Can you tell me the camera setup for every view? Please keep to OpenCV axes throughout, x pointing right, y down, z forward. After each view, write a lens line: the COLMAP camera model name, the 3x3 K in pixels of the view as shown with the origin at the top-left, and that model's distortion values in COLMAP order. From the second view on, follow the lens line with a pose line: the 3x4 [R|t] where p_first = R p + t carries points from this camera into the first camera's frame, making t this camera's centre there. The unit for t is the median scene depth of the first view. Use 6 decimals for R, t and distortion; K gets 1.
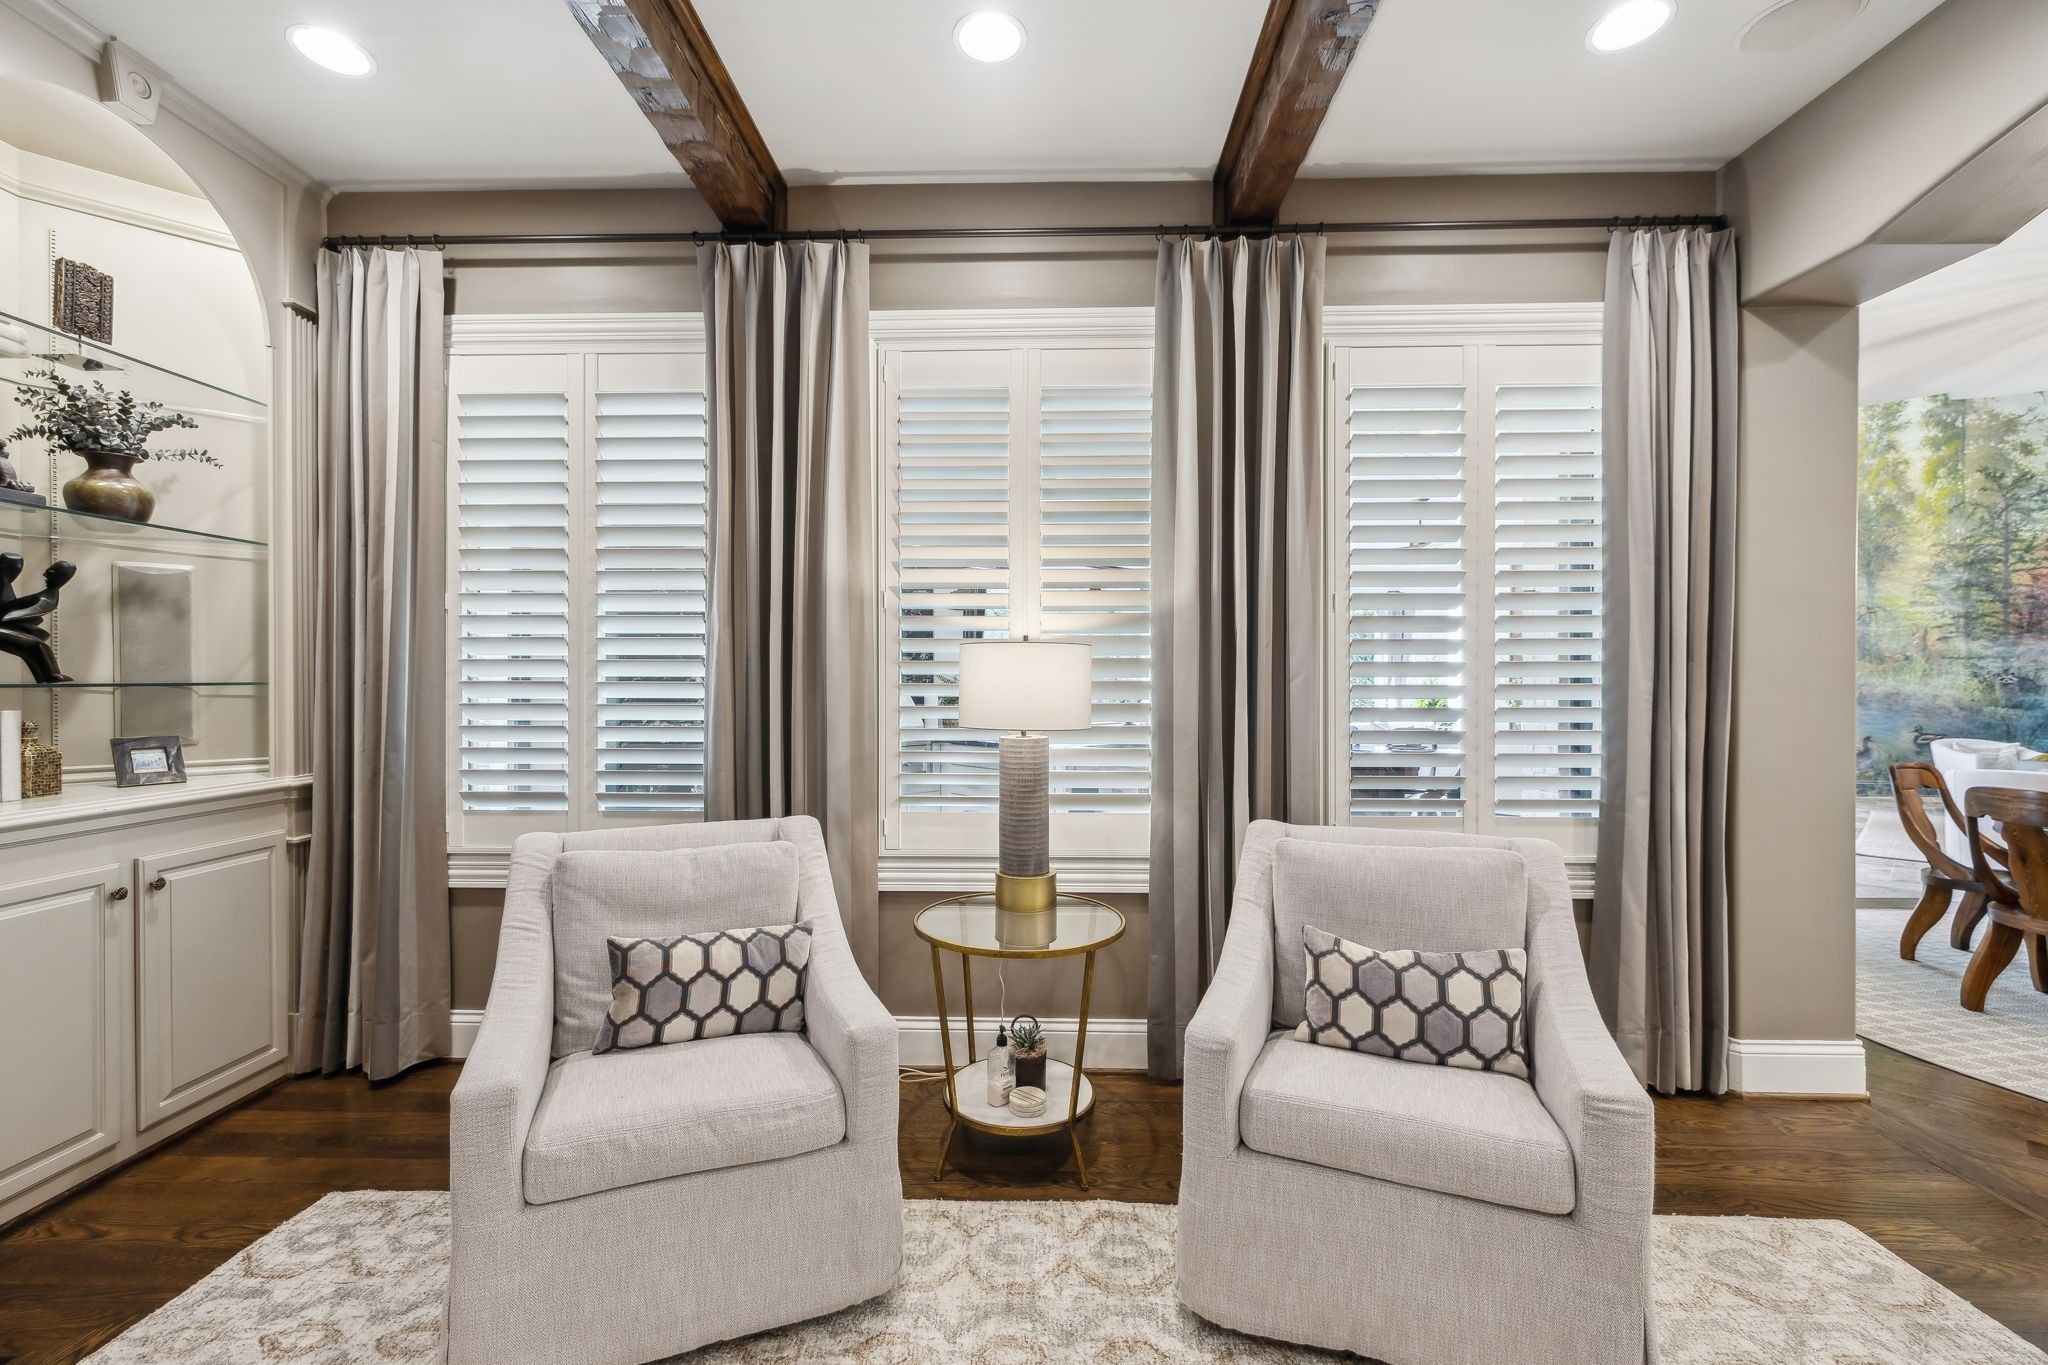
lens RADIAL K [[853.0, 0, 1016.8], [0, 853.0, 684.0], [0, 0, 1]] dist [-0.000454, 0.000043]
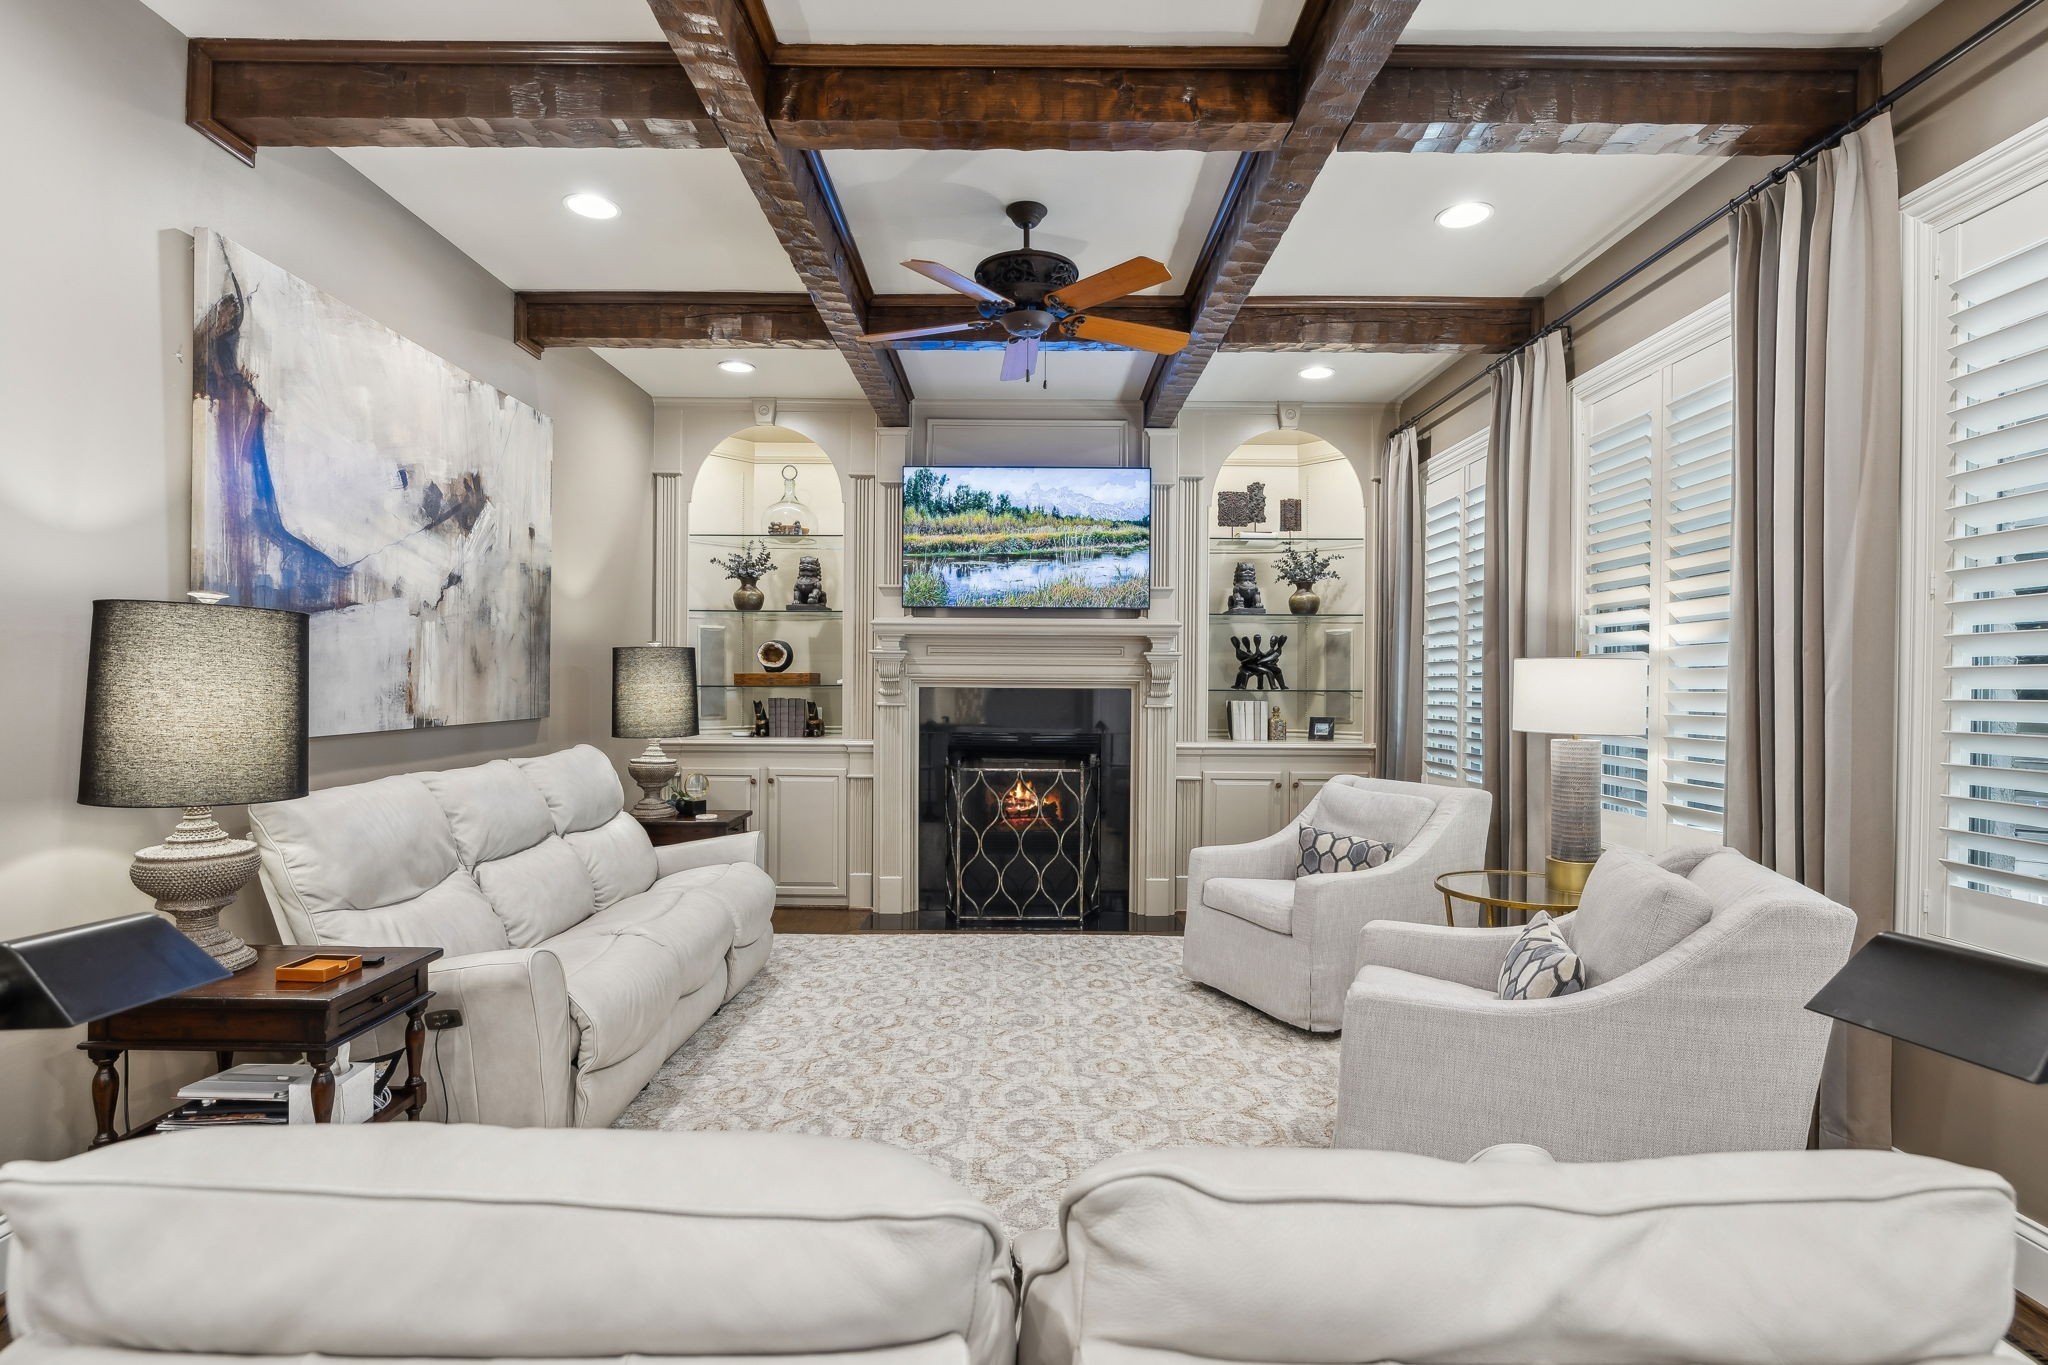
lens RADIAL K [[853.0, 0, 1016.8], [0, 853.0, 684.0], [0, 0, 1]] dist [-0.000454, 0.000043]
pose [[0.061485, -0.002783, -0.998104, 0.951546], [-0.011196, 0.999931, -0.003478, -0.000875], [0.998045, 0.011389, 0.061450, 0.157627]]
